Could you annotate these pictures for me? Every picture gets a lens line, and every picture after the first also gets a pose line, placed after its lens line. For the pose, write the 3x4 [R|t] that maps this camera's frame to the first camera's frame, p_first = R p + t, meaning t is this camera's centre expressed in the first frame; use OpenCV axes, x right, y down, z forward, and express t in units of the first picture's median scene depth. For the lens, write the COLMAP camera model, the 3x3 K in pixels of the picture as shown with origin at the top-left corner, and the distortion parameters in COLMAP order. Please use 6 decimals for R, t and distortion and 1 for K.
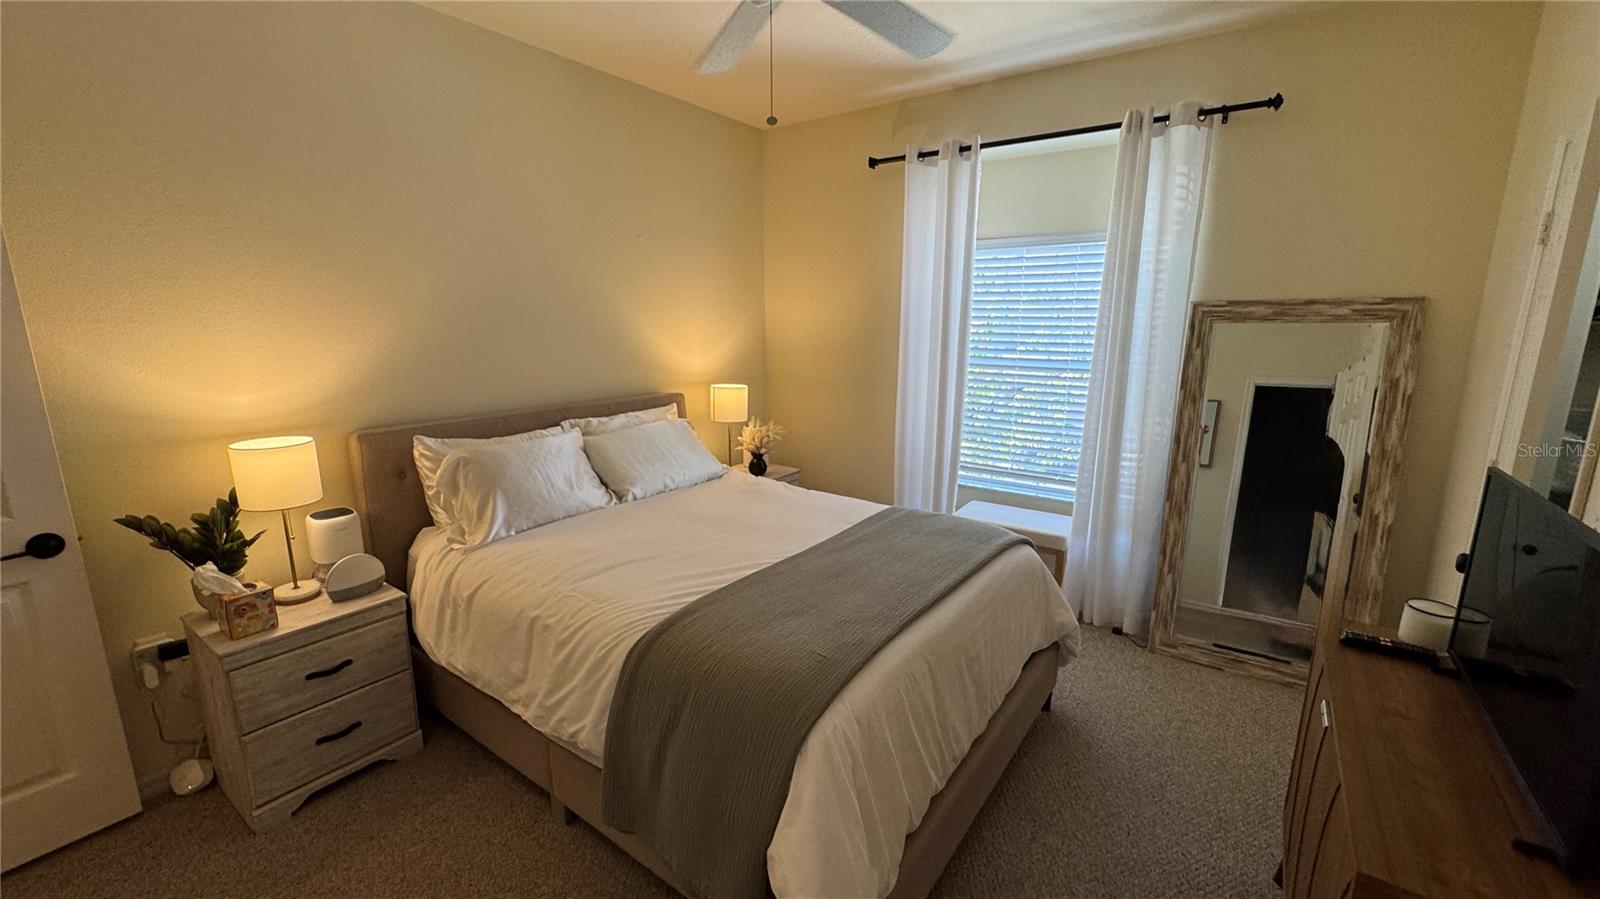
lens RADIAL K [[642.7, 0, 800.0], [0, 642.7, 449.5], [0, 0, 1]] dist [-0.001963, 0.000565]
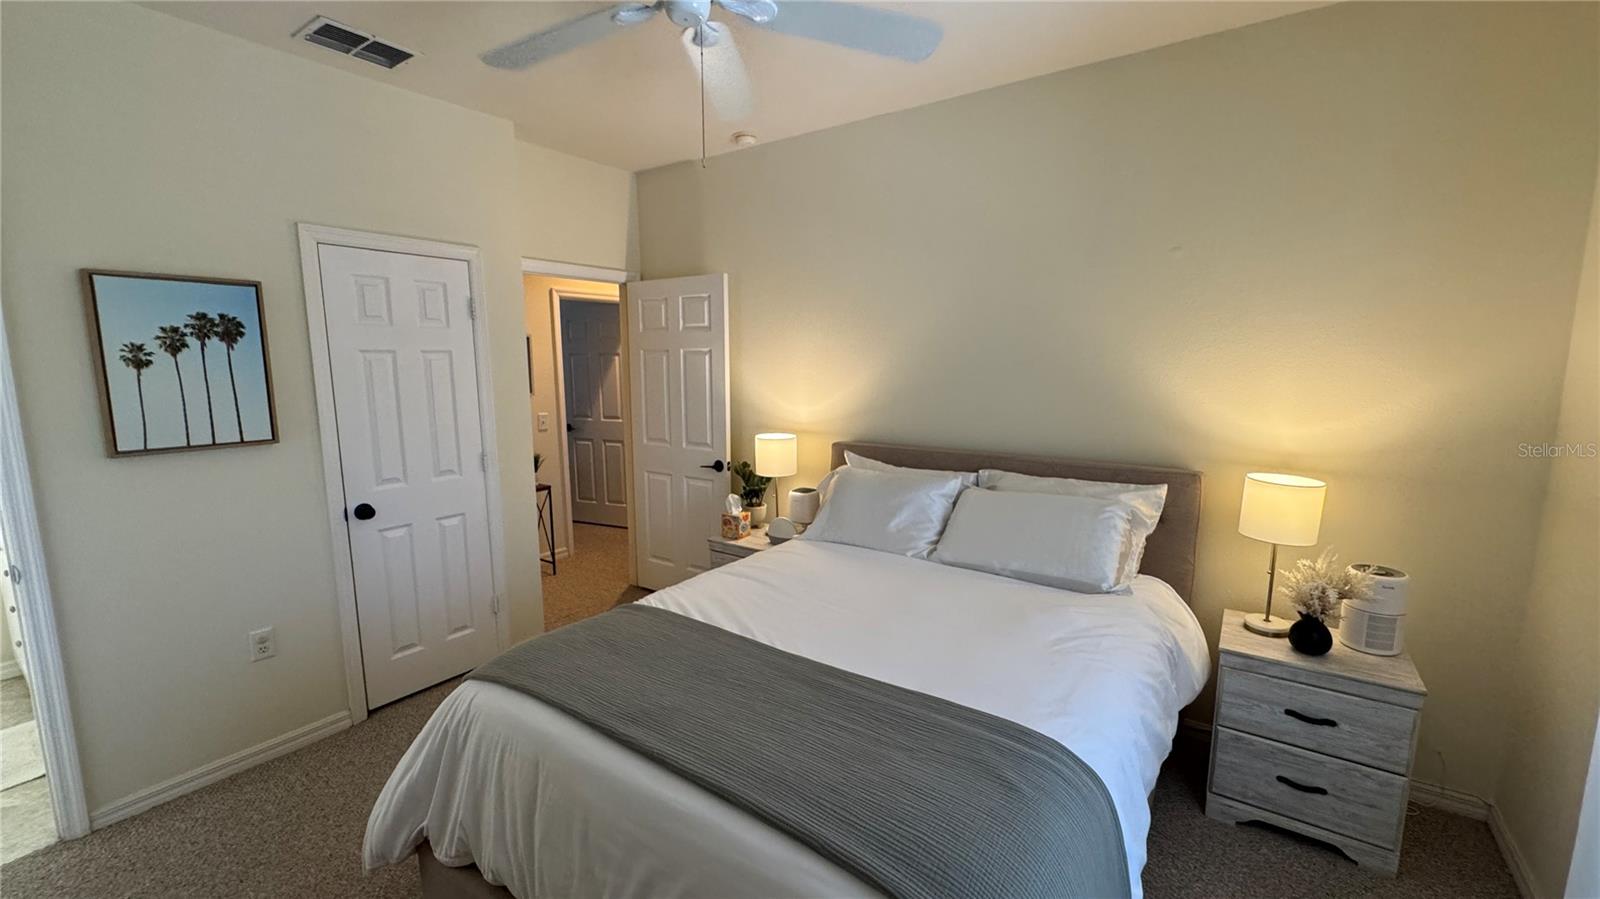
lens RADIAL K [[642.7, 0, 800.0], [0, 642.7, 449.5], [0, 0, 1]] dist [-0.001963, 0.000565]
pose [[0.000278, 0.150469, -0.988615, 0.487949], [-0.185588, 0.971448, 0.147804, -0.137693], [0.982628, 0.183434, 0.028195, 0.589759]]
